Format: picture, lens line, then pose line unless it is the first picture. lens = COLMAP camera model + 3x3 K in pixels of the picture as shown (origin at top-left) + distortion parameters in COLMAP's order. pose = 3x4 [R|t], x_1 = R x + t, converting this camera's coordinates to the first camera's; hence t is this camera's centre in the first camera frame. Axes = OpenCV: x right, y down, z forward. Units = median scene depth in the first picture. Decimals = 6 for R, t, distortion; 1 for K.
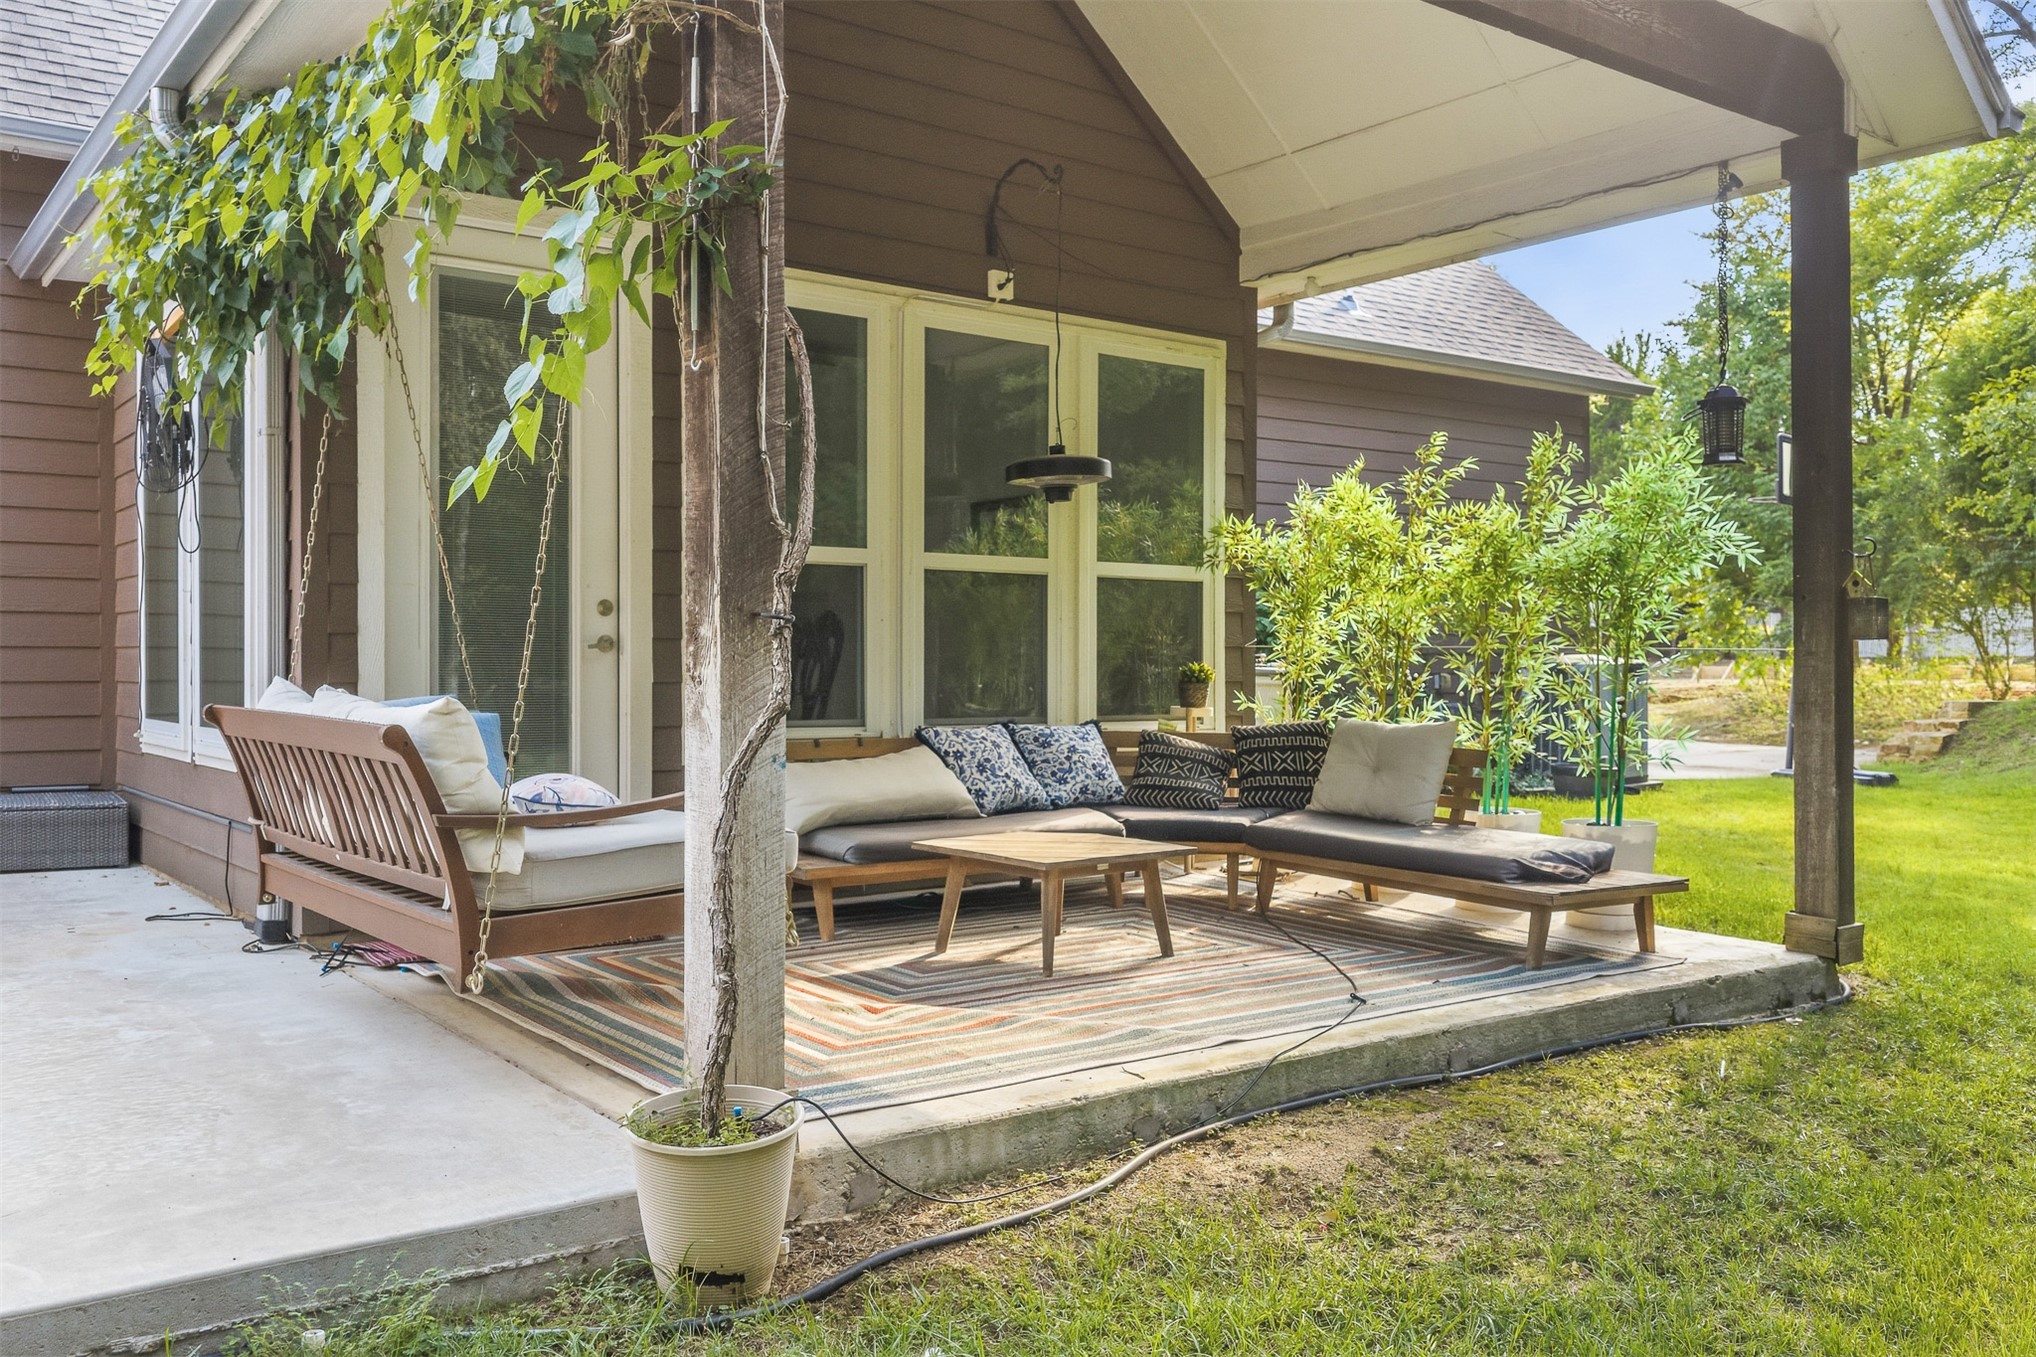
lens RADIAL K [[1742.2, 0, 1021.2], [0, 1742.2, 688.3], [0, 0, 1]] dist [0.009283, -0.000628]
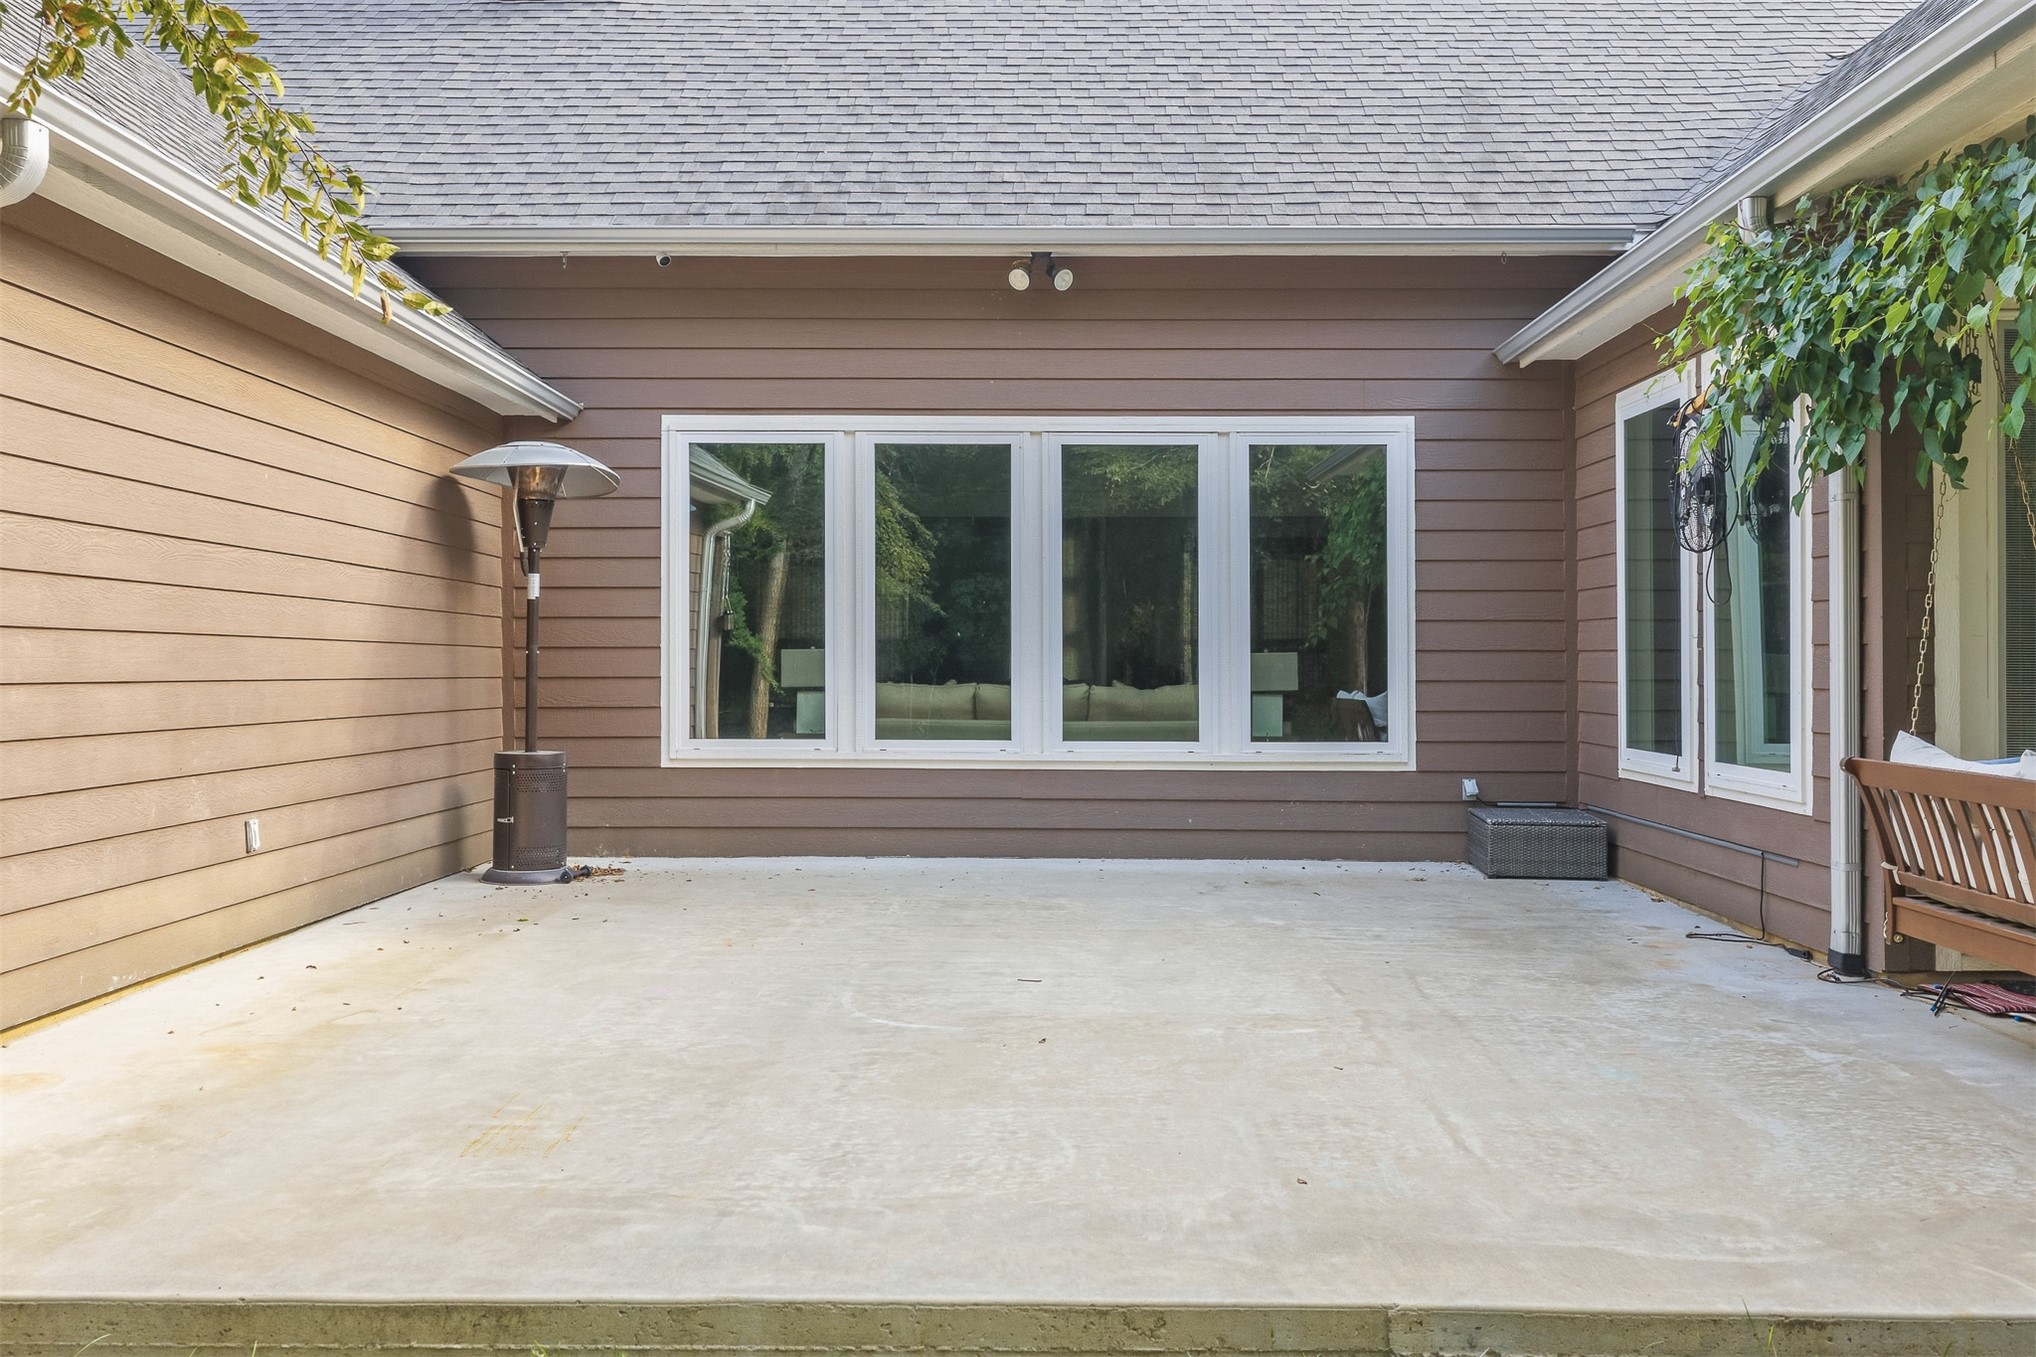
lens RADIAL K [[1742.2, 0, 1022.2], [0, 1742.2, 656.6], [0, 0, 1]] dist [0.009283, -0.000628]
pose [[0.802551, -0.001030, -0.596583, -0.197907], [-0.009269, 0.999856, -0.014195, -0.029085], [0.596512, 0.016923, 0.802426, -0.164983]]
